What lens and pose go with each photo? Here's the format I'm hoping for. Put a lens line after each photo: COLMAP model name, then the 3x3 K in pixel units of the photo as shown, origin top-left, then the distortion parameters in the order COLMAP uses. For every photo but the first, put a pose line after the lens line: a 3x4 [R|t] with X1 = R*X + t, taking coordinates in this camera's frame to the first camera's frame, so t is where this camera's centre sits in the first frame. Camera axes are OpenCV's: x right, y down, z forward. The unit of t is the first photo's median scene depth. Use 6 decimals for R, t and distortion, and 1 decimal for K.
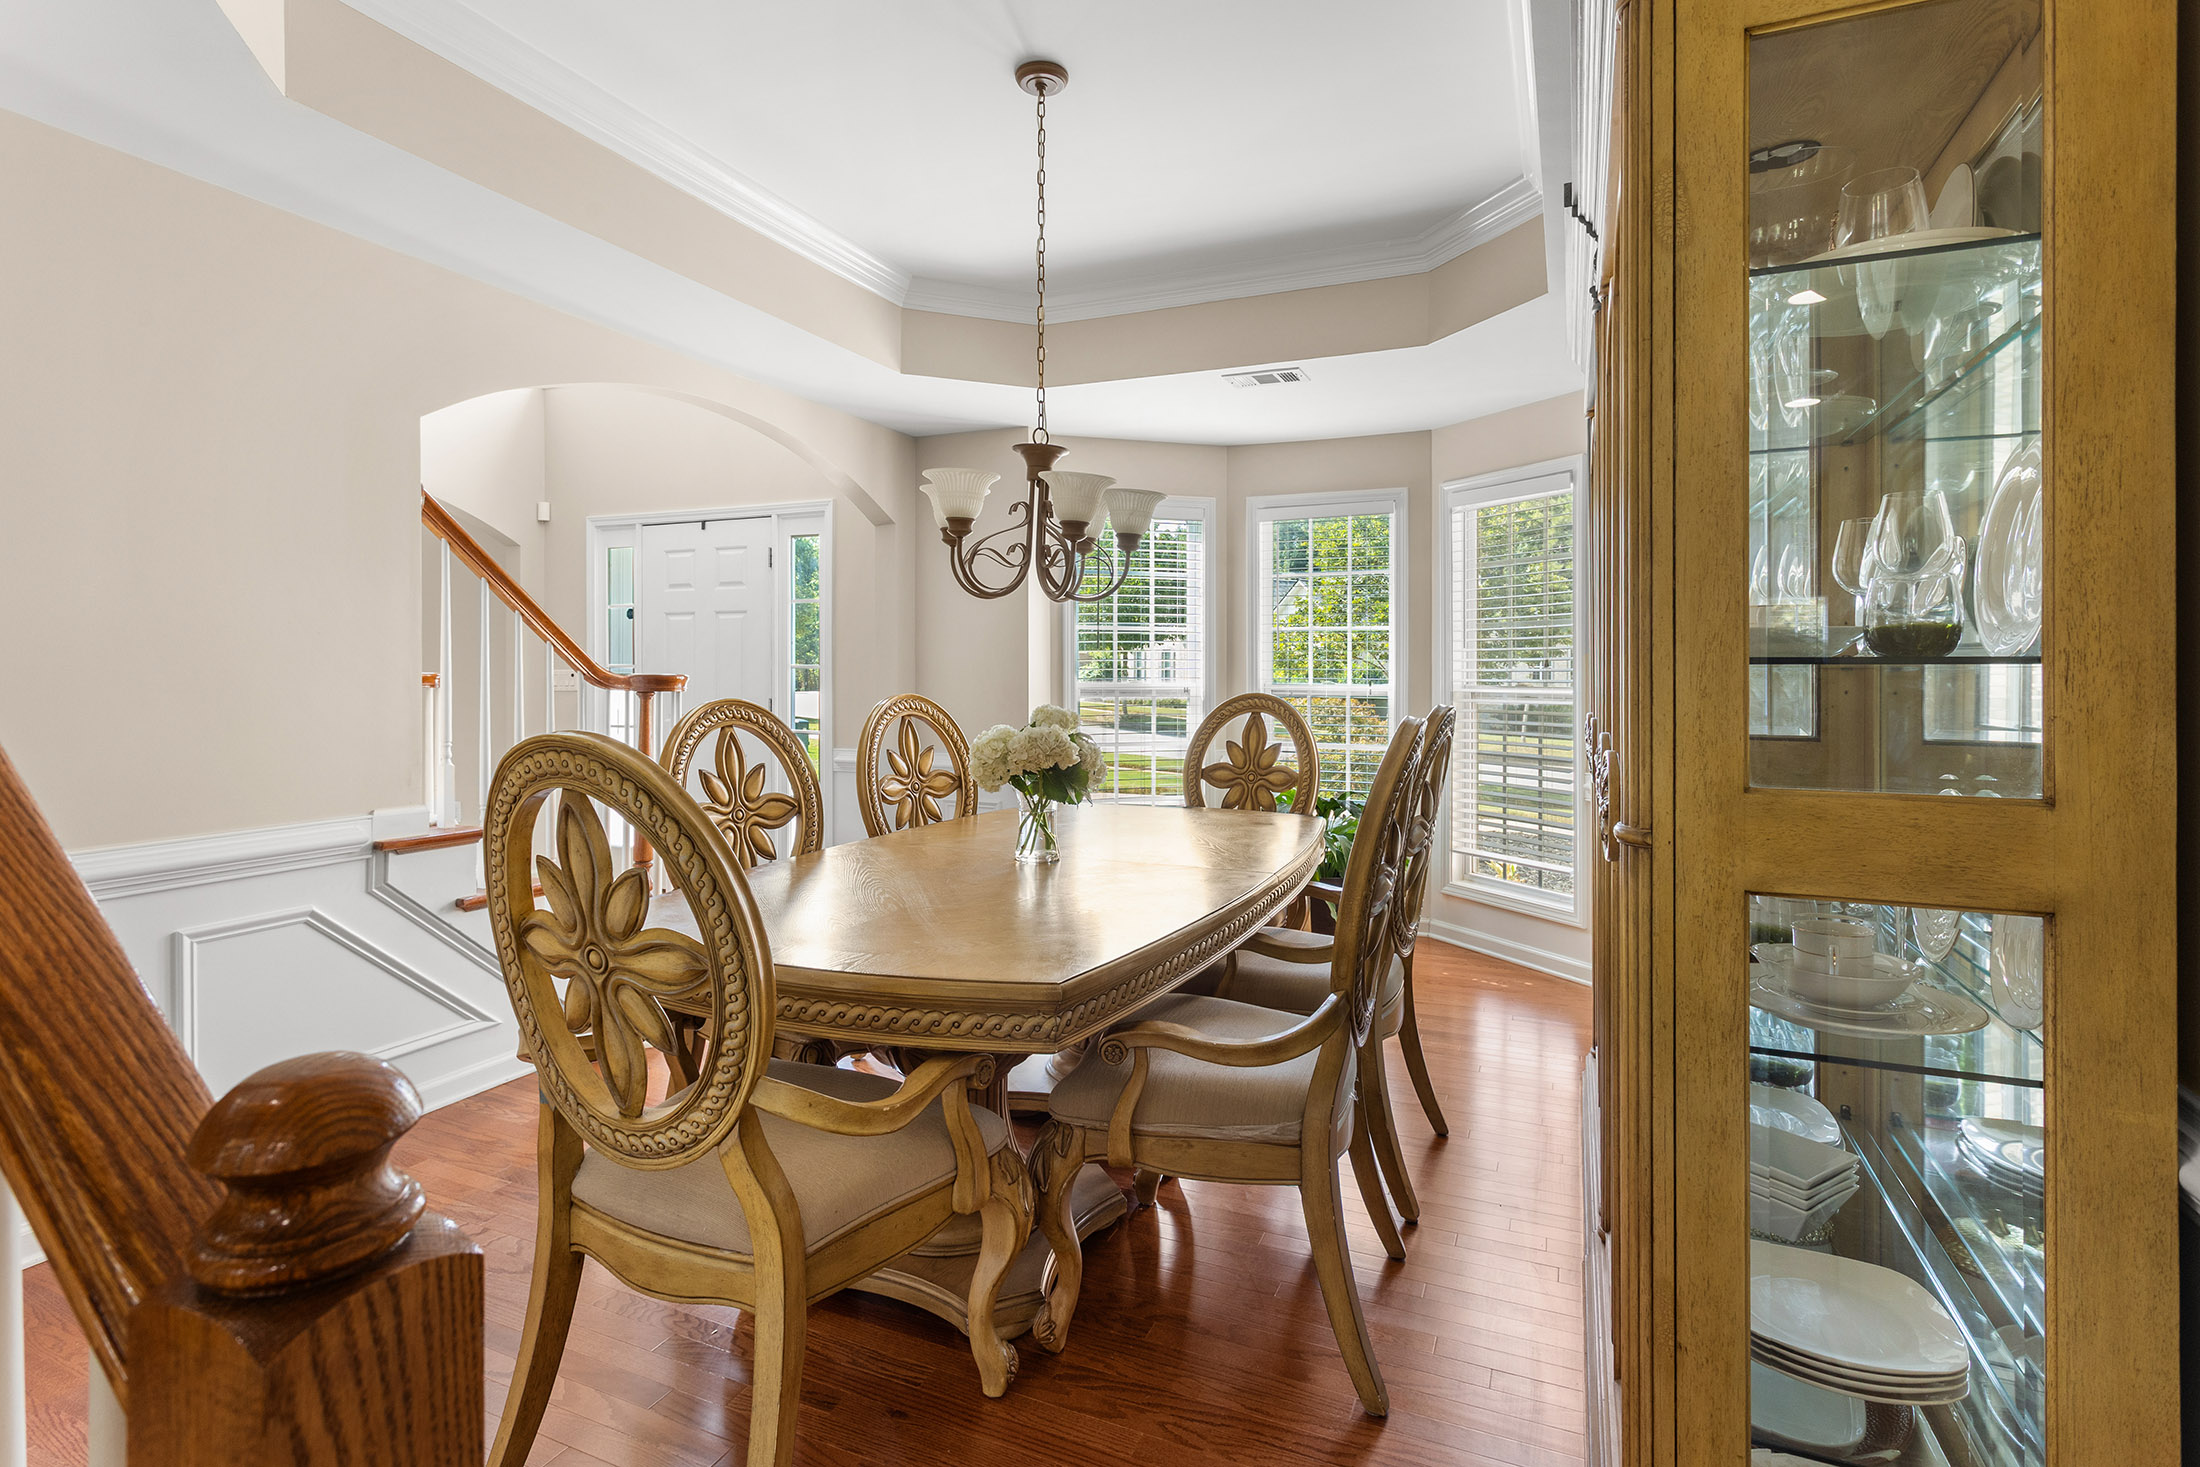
lens RADIAL K [[1074.6, 0, 1110.2], [0, 1074.6, 676.8], [0, 0, 1]] dist [-0.001380, -0.000093]
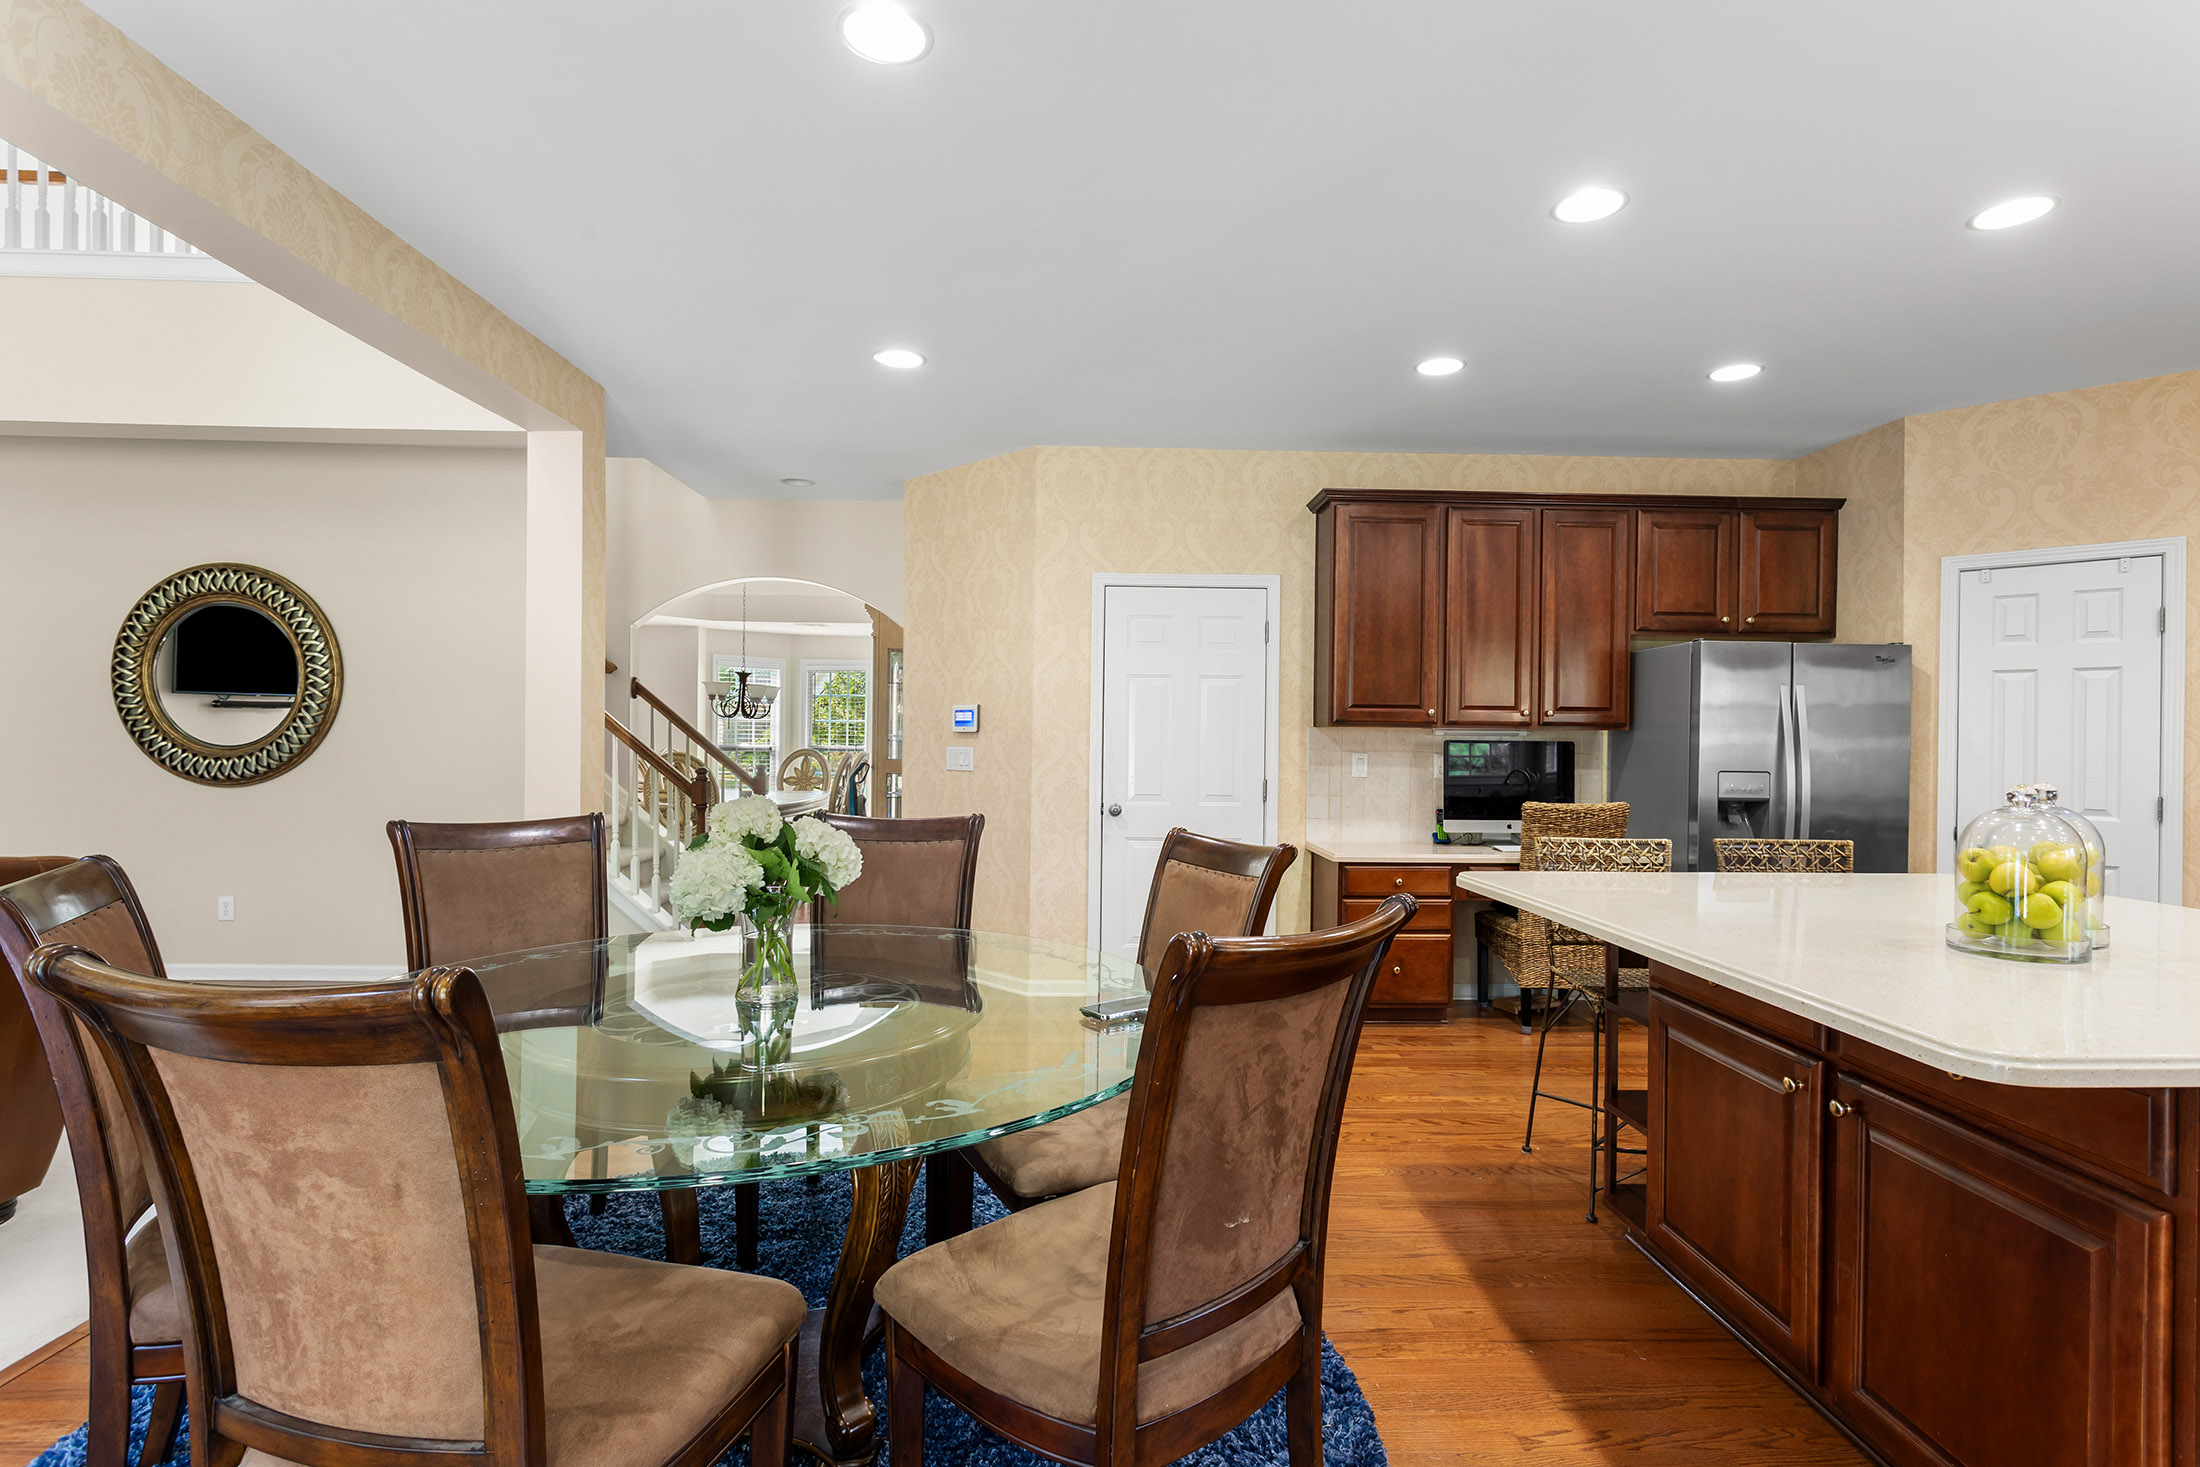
lens RADIAL K [[1021.6, 0, 1102.7], [0, 1021.6, 752.9], [0, 0, 1]] dist [0.000701, 0.000001]
pose [[0.906631, 0.001379, 0.421922, -0.385627], [-0.004944, 0.999961, 0.007357, 0.006508], [-0.421895, -0.008756, 0.906602, -2.311089]]
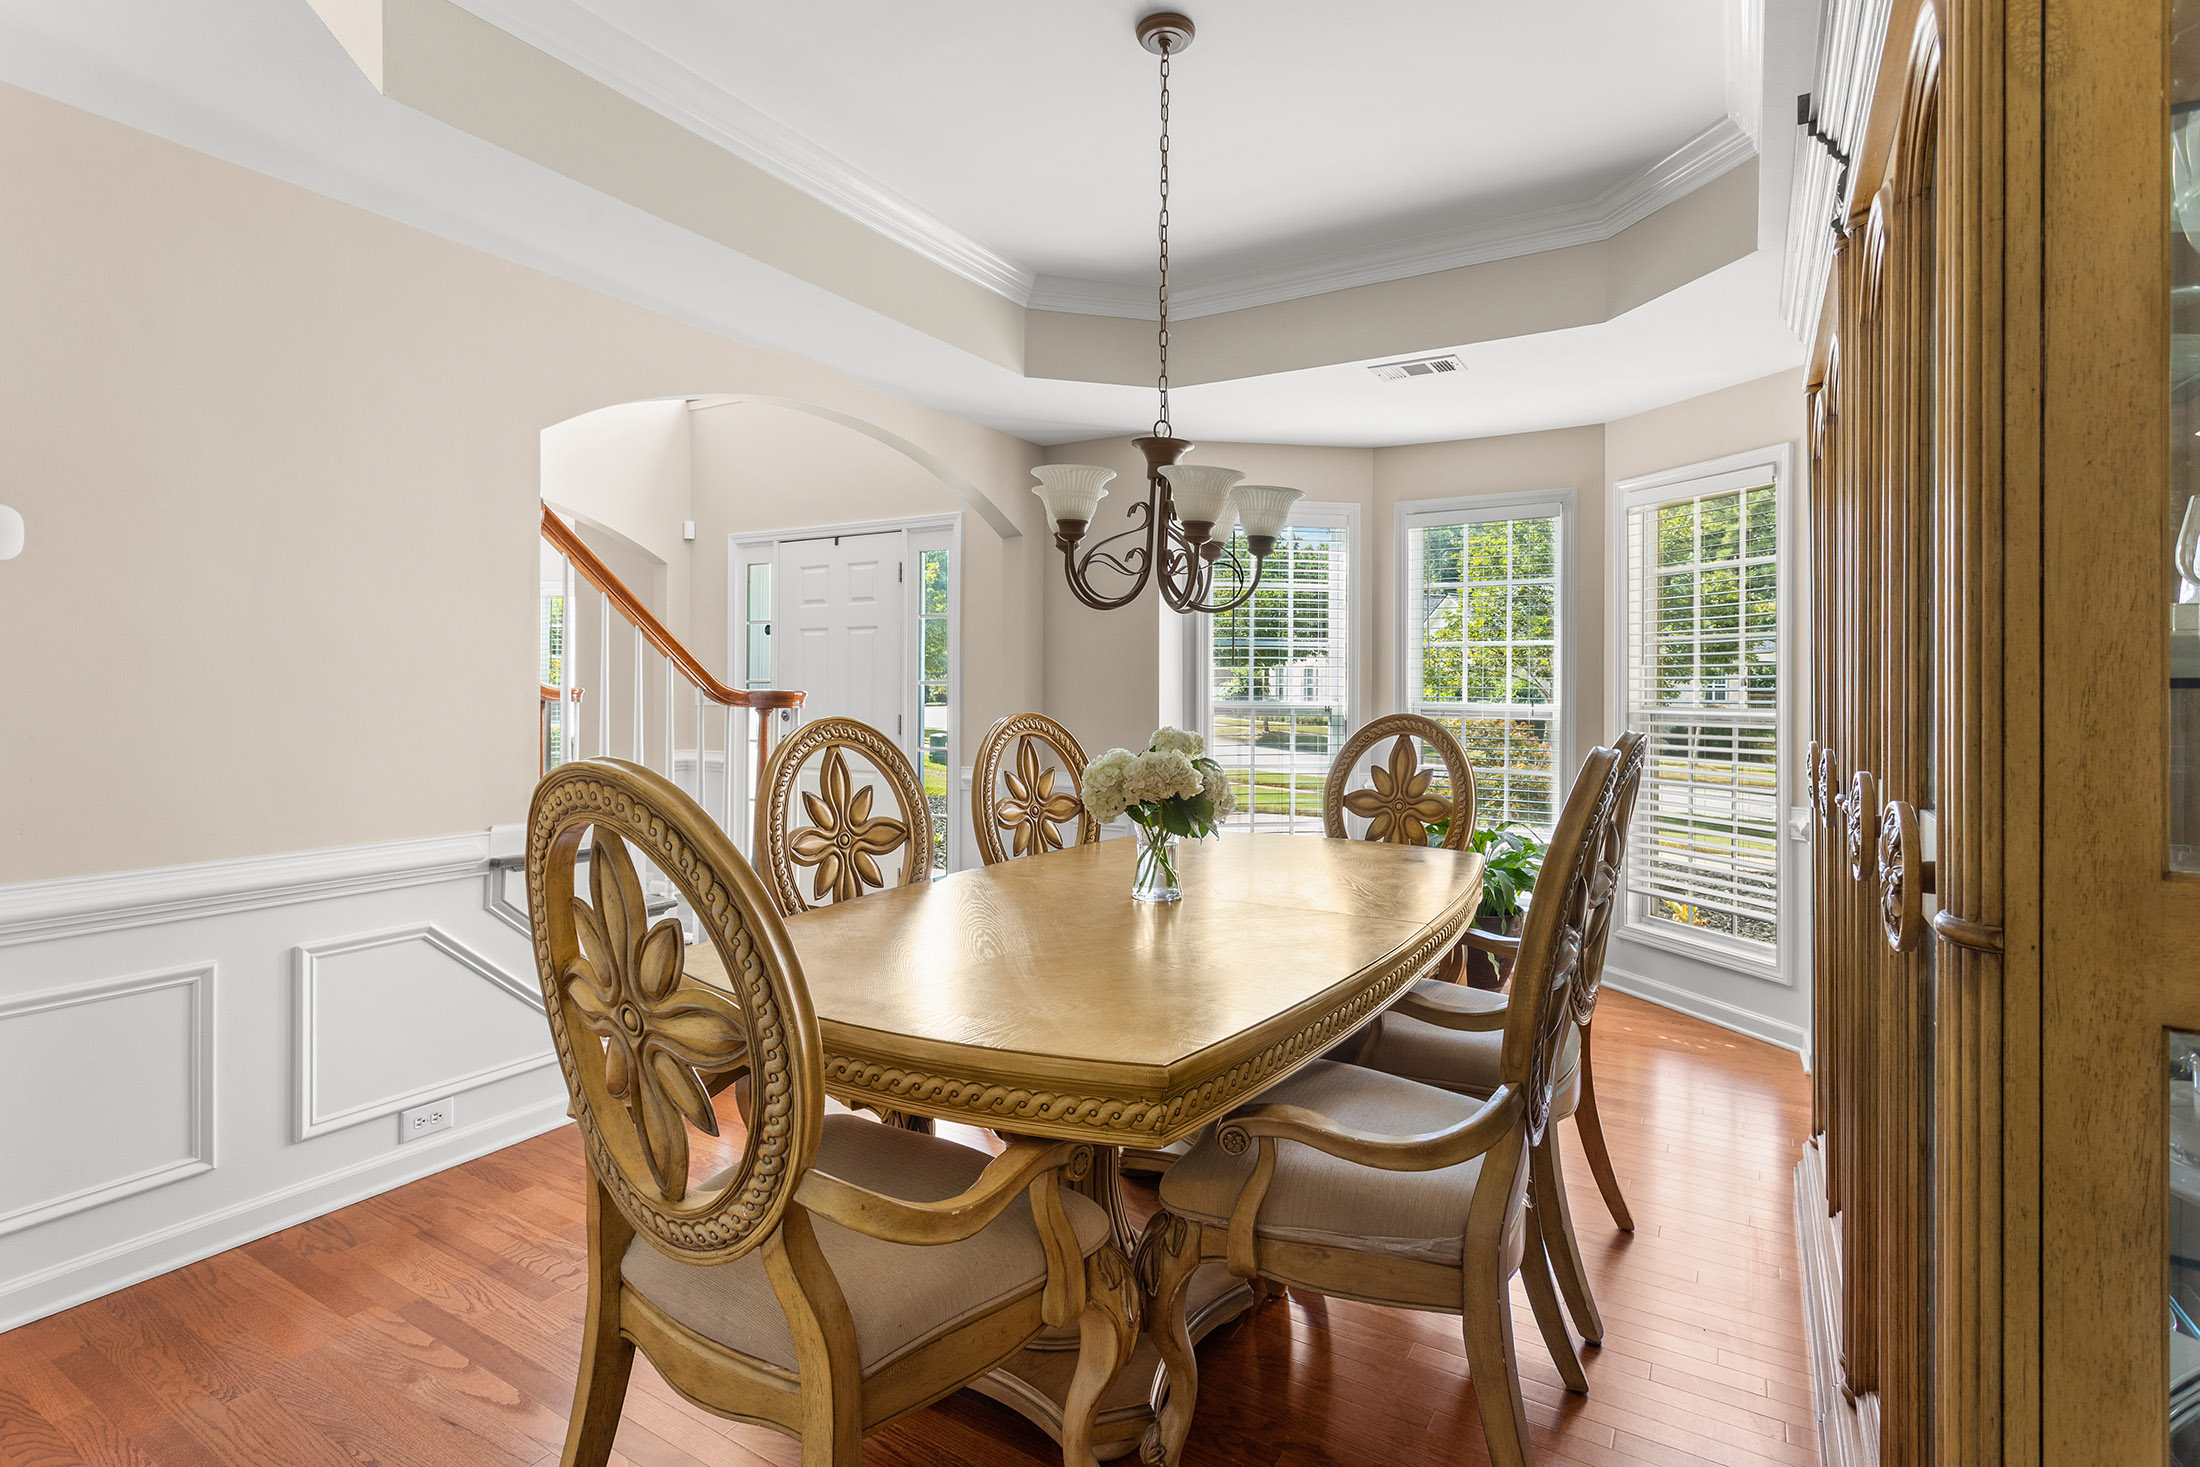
lens RADIAL K [[1067.4, 0, 1108.8], [0, 1067.4, 690.8], [0, 0, 1]] dist [-0.001981, 0.000216]
pose [[0.991139, 0.004458, -0.132754, 0.010700], [-0.004735, 0.999987, -0.001776, -0.002516], [0.132744, 0.002389, 0.991147, 0.106022]]
